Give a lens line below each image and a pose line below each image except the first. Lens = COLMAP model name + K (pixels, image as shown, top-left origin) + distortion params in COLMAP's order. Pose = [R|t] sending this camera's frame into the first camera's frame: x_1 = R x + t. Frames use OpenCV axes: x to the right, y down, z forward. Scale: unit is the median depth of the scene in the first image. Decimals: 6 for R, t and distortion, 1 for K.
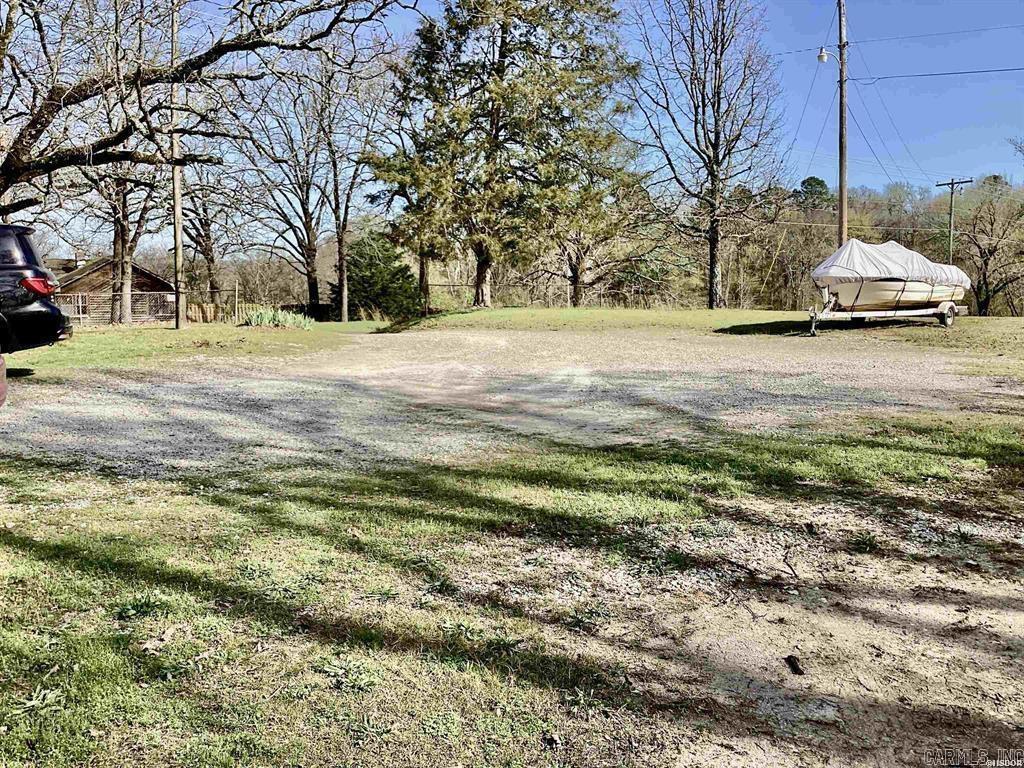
lens RADIAL K [[925.1, 0, 500.0], [0, 925.1, 386.2], [0, 0, 1]] dist [0.093594, -0.212761]
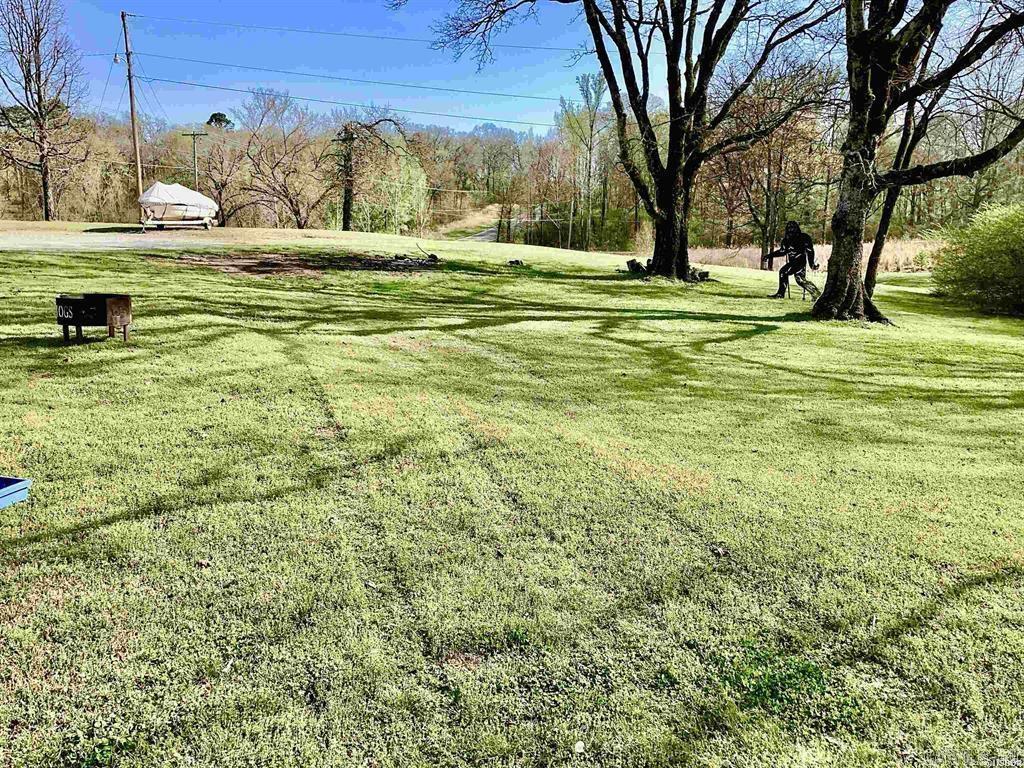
lens RADIAL K [[925.1, 0, 500.0], [0, 925.1, 386.2], [0, 0, 1]] dist [0.093594, -0.212761]
pose [[0.720491, -0.101253, 0.686032, -0.329609], [0.046361, 0.994103, 0.098032, 0.070826], [-0.691913, -0.038826, 0.720937, -0.610608]]
